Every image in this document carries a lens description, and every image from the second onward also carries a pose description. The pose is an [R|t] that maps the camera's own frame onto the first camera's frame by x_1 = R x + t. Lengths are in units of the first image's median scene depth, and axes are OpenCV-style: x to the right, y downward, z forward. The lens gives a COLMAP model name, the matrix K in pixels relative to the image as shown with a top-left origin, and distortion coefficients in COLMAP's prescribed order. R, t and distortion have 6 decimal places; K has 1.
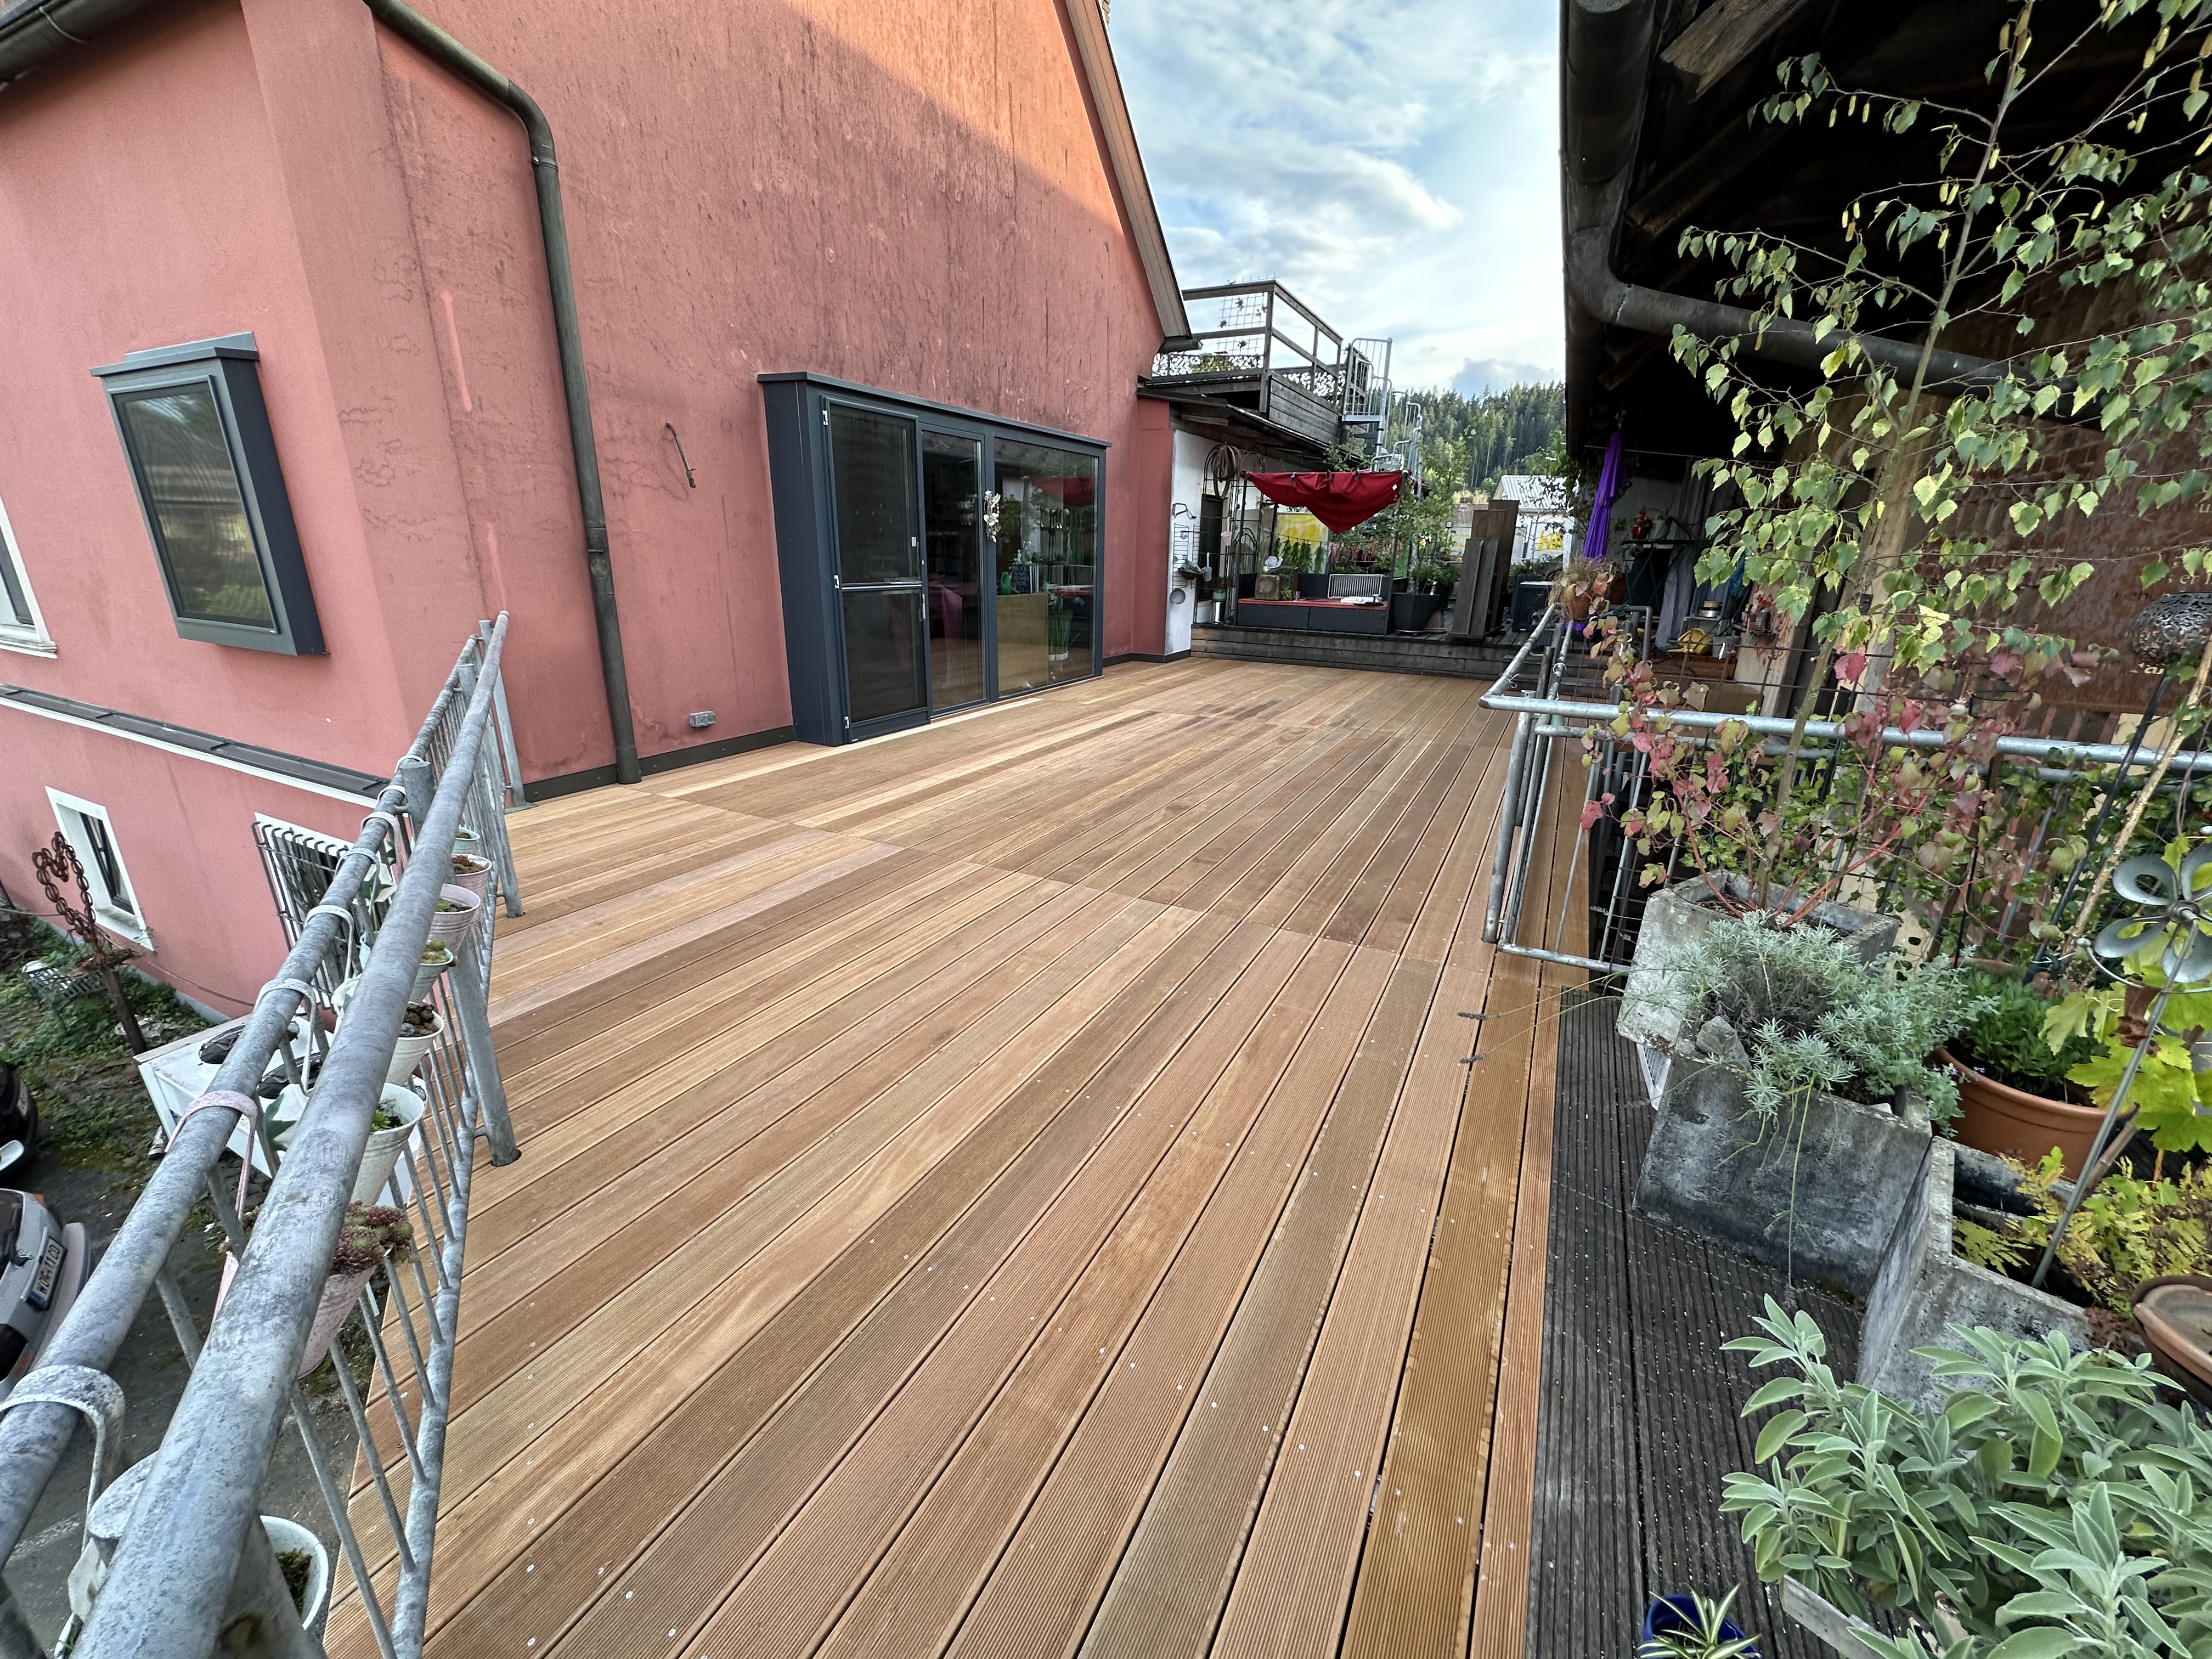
lens RADIAL K [[878.5, 0, 1102.9], [0, 878.5, 825.3], [0, 0, 1]] dist [-0.004493, -0.000039]
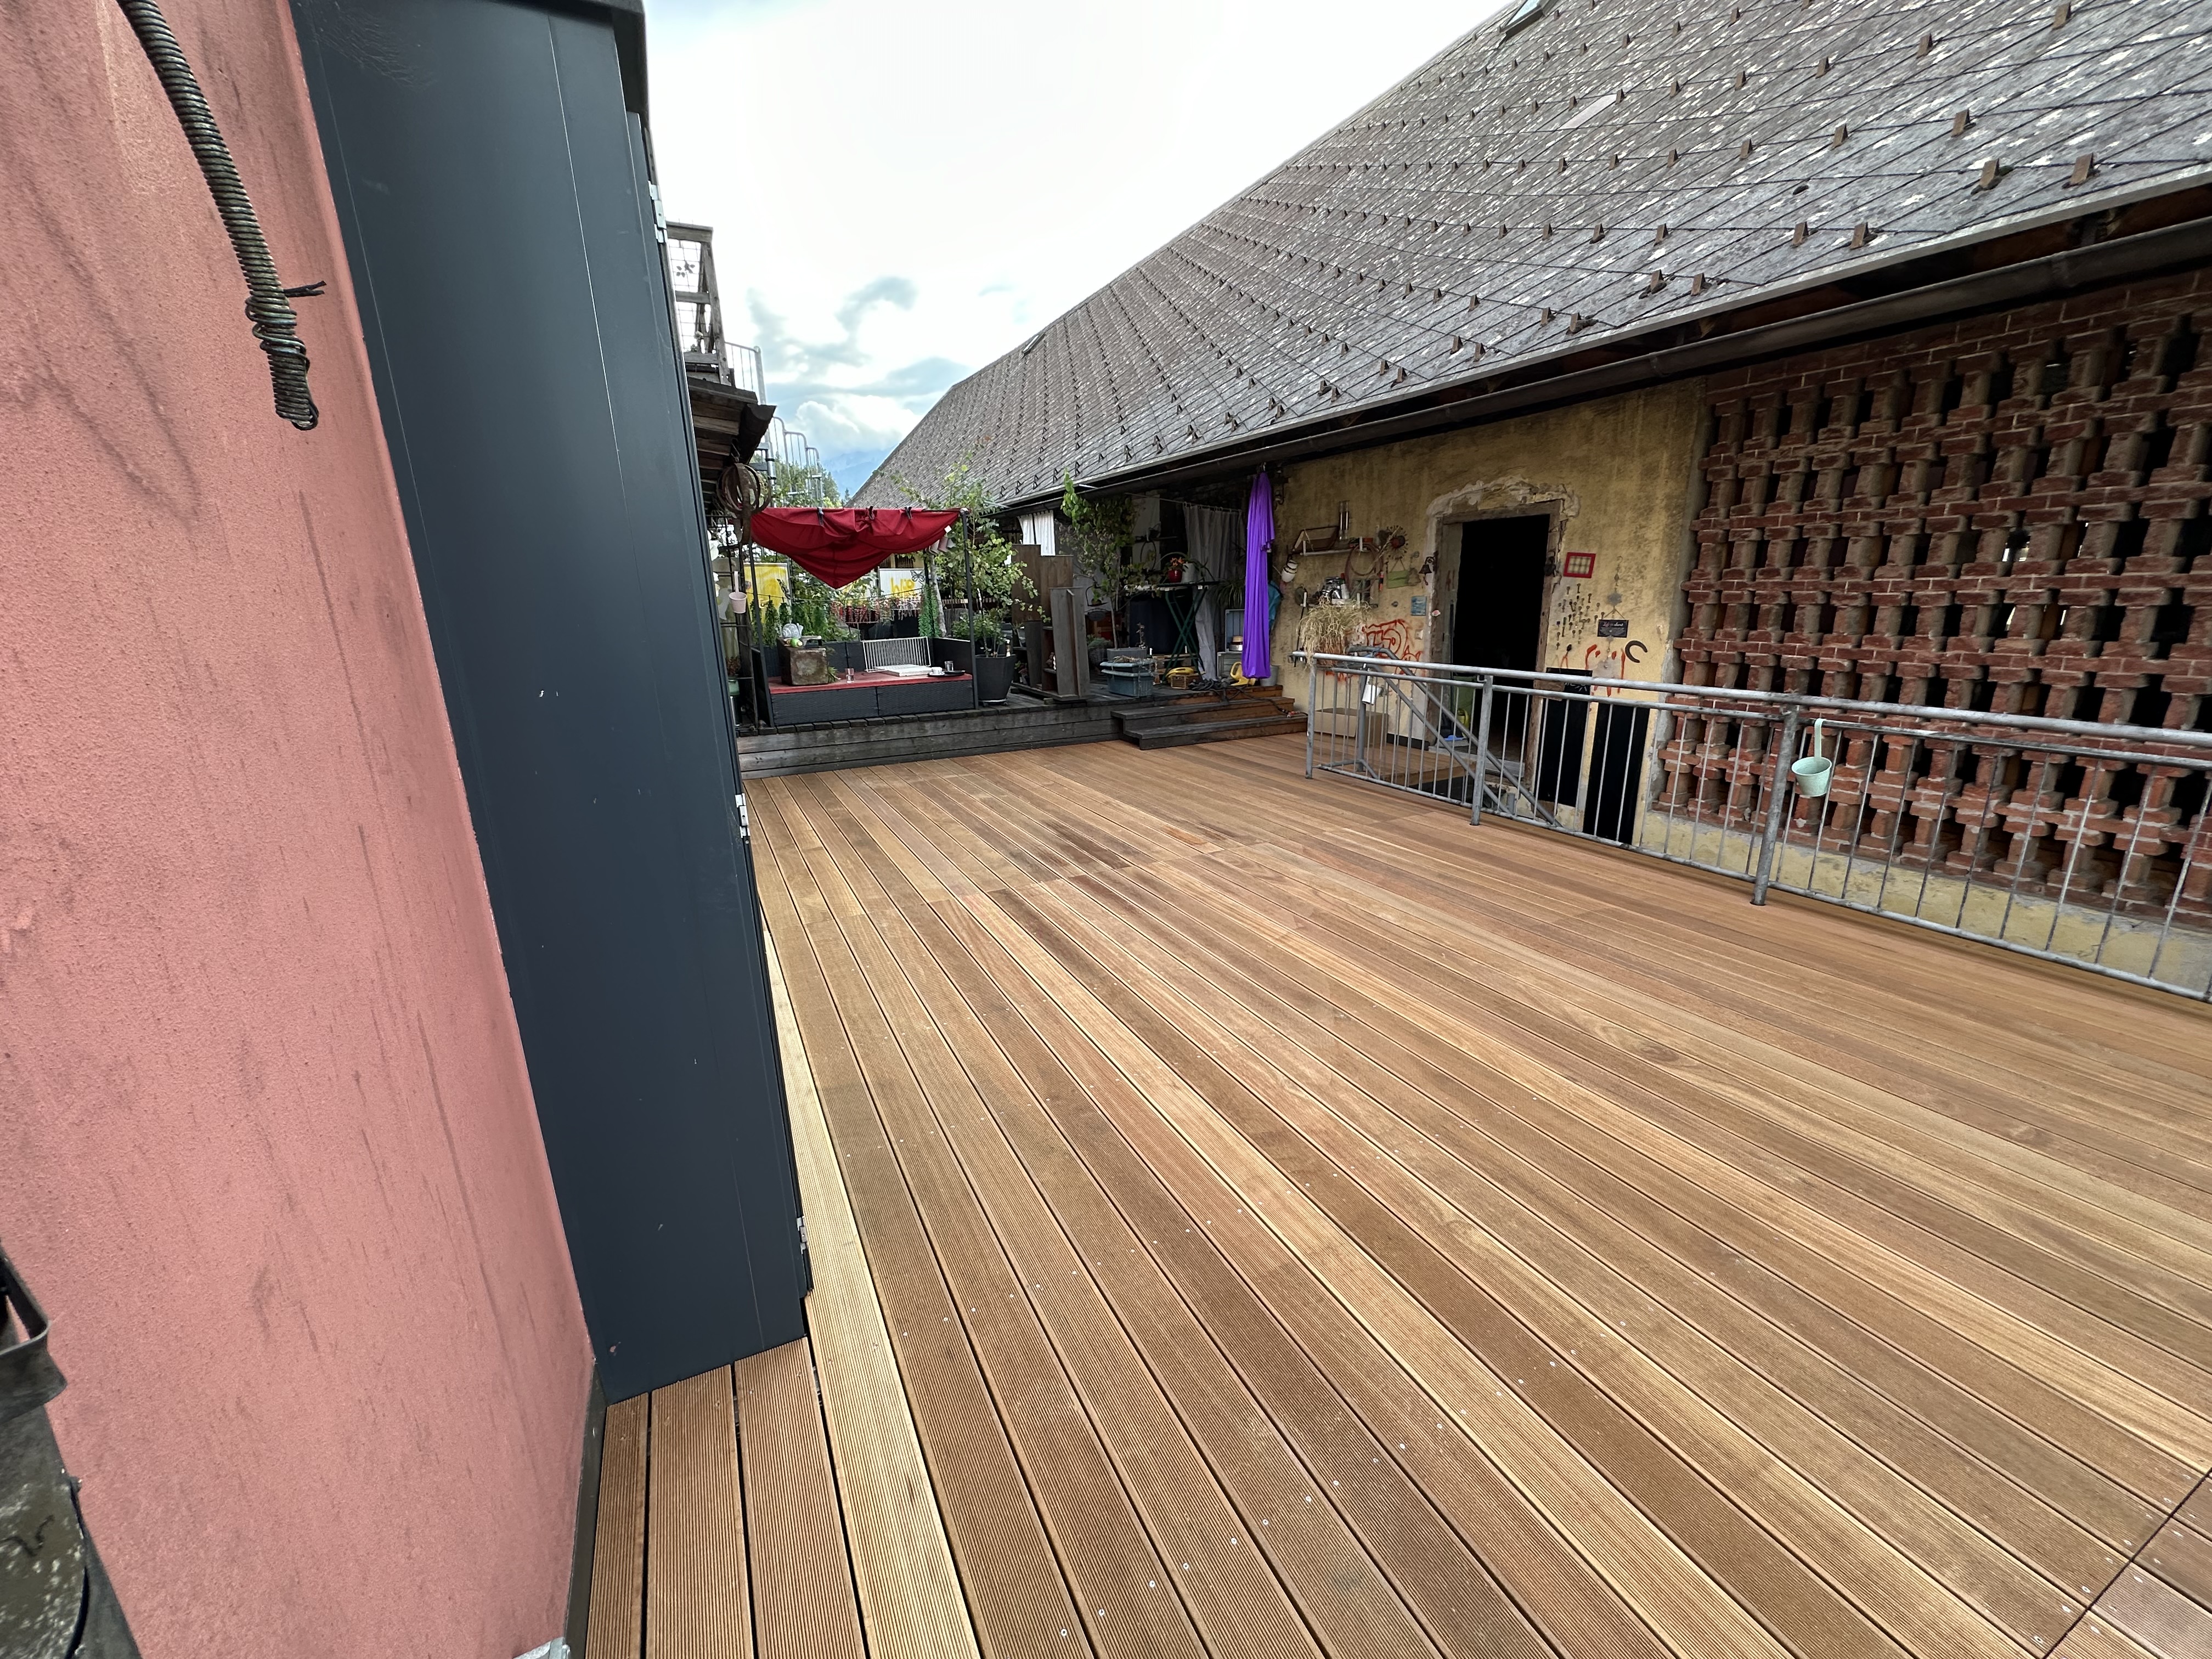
lens RADIAL K [[878.5, 0, 1099.8], [0, 878.5, 830.1], [0, 0, 1]] dist [-0.004493, -0.000039]
pose [[0.601532, -0.246924, 0.759729, -0.465949], [0.283186, 0.955180, 0.086231, -0.272996], [-0.746970, 0.163274, 0.644497, 0.758474]]
